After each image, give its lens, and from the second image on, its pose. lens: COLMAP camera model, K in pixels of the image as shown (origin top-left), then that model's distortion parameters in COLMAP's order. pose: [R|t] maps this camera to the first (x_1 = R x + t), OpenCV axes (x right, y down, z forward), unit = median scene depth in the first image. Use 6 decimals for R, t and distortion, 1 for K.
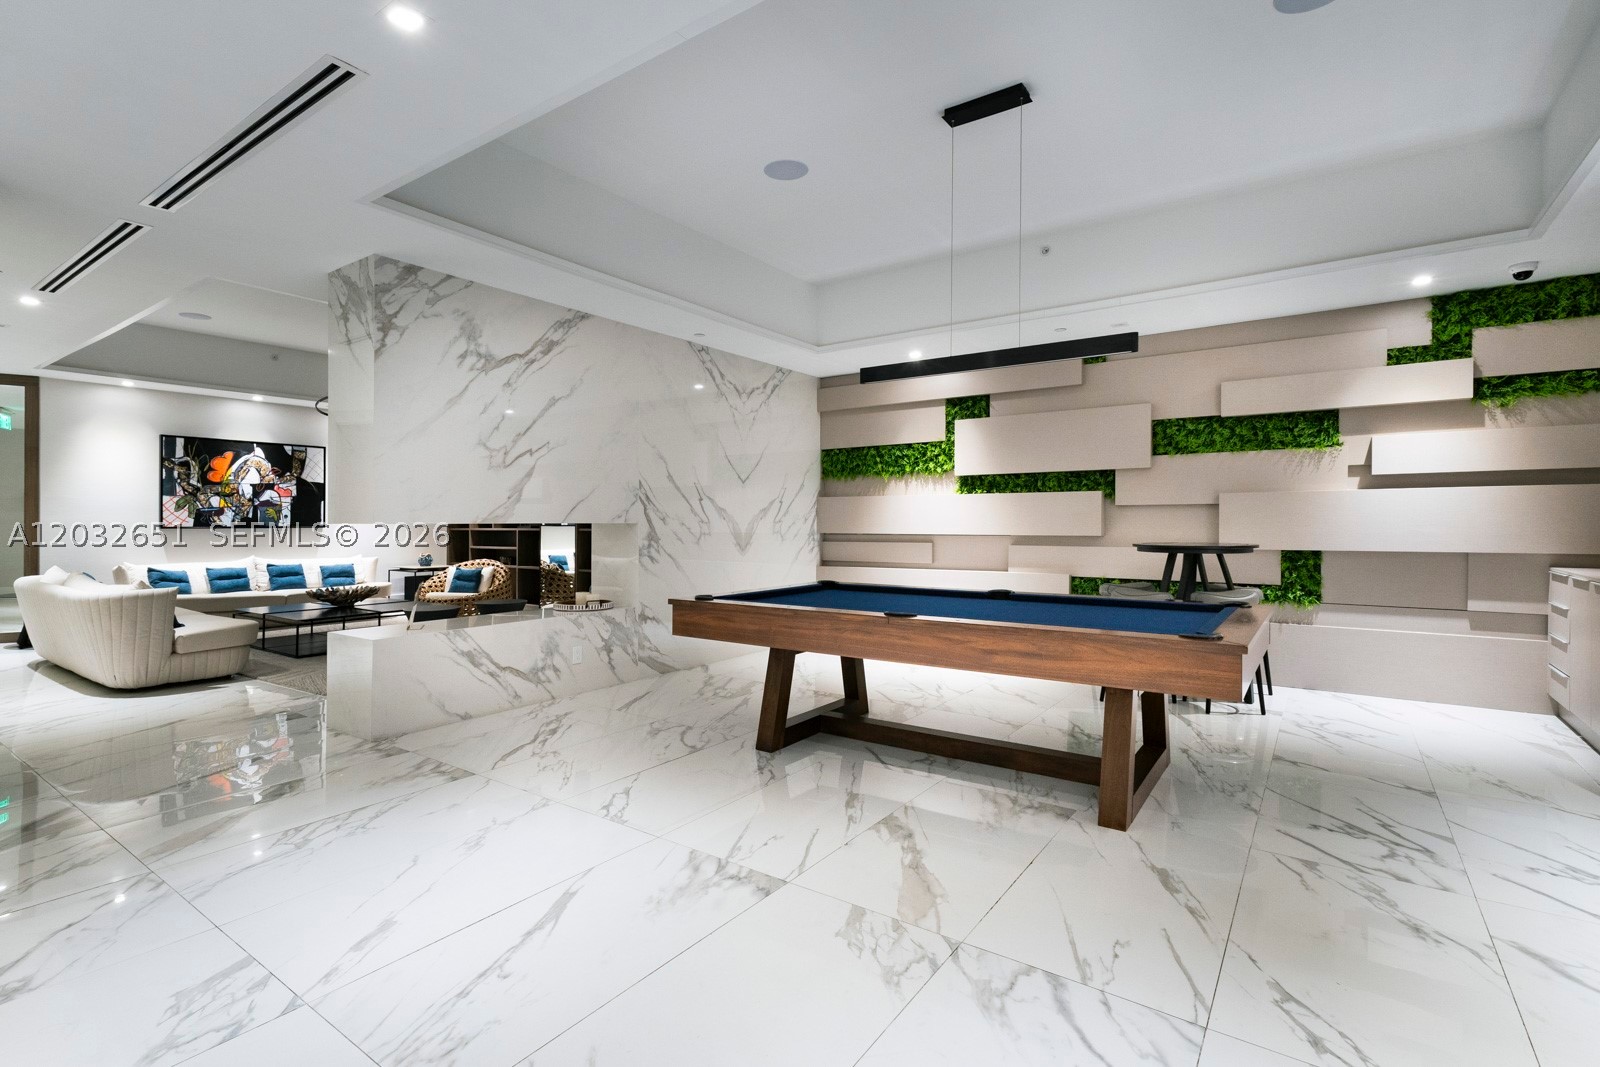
lens RADIAL K [[691.9, 0, 751.1], [0, 691.9, 520.3], [0, 0, 1]] dist [-0.002616, 0.006098]
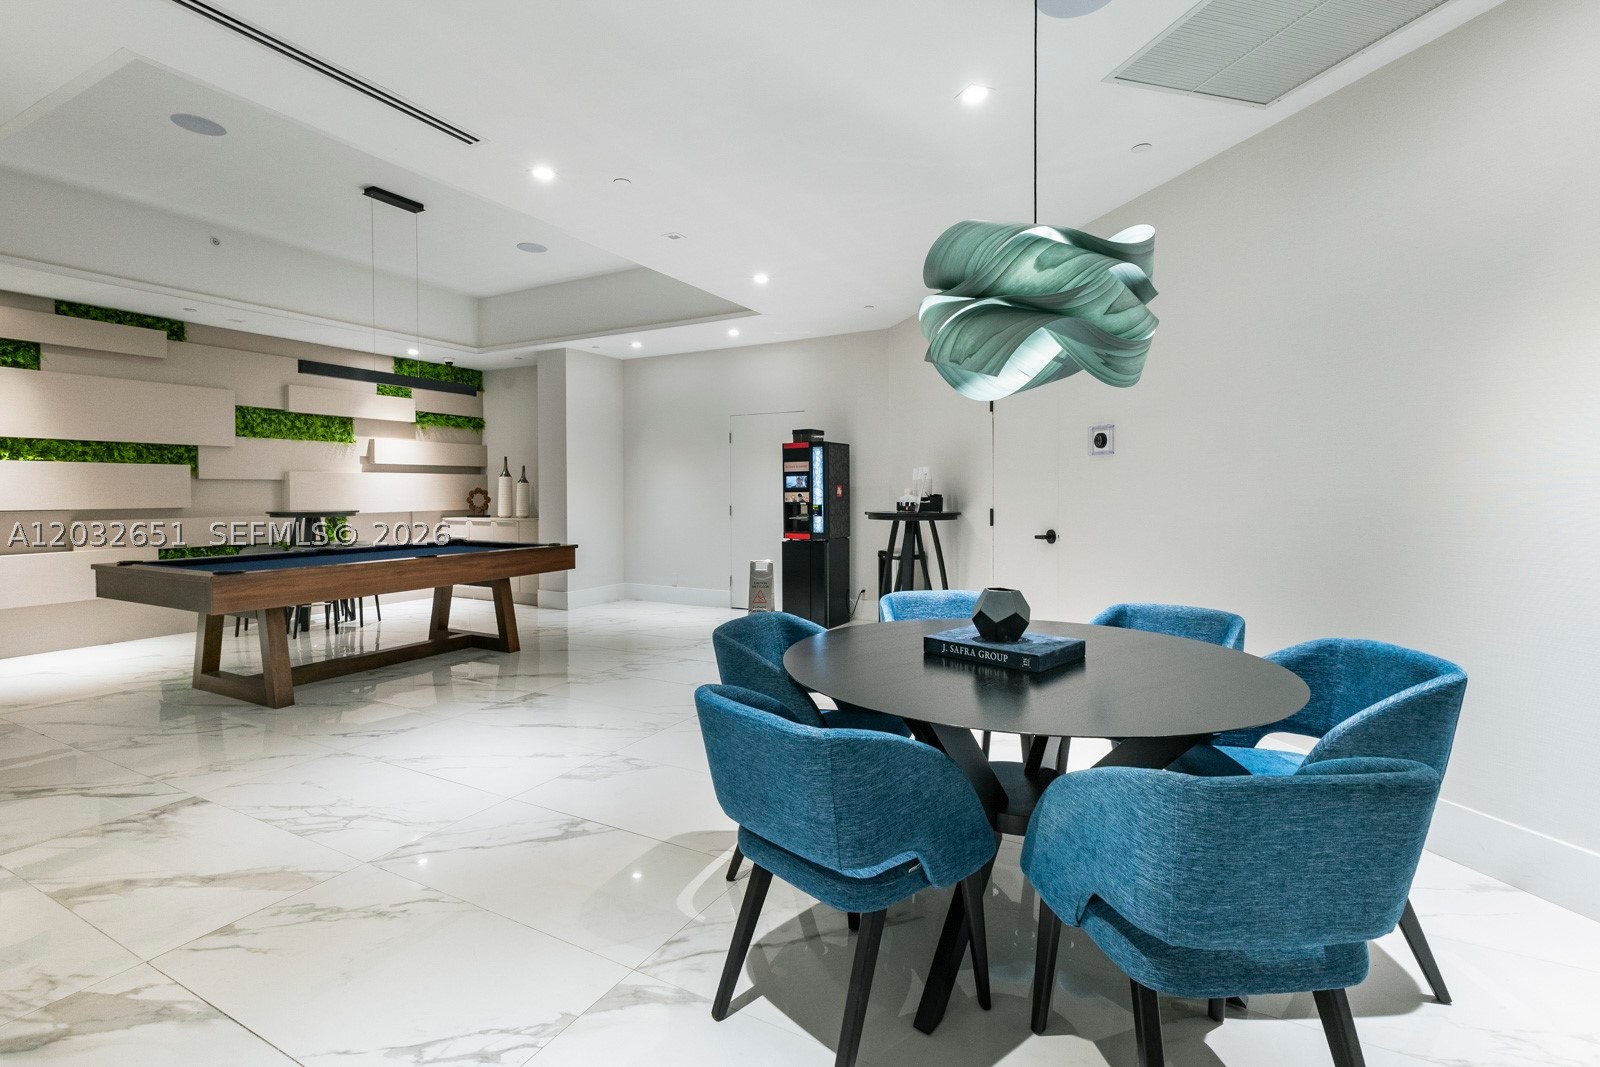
lens RADIAL K [[793.2, 0, 838.9], [0, 793.2, 520.5], [0, 0, 1]] dist [-0.002391, -0.001025]
pose [[-0.172044, -0.034322, 0.984491, -4.658429], [0.000824, 0.999387, 0.034985, 0.004293], [-0.985089, 0.006830, -0.171910, 1.261053]]
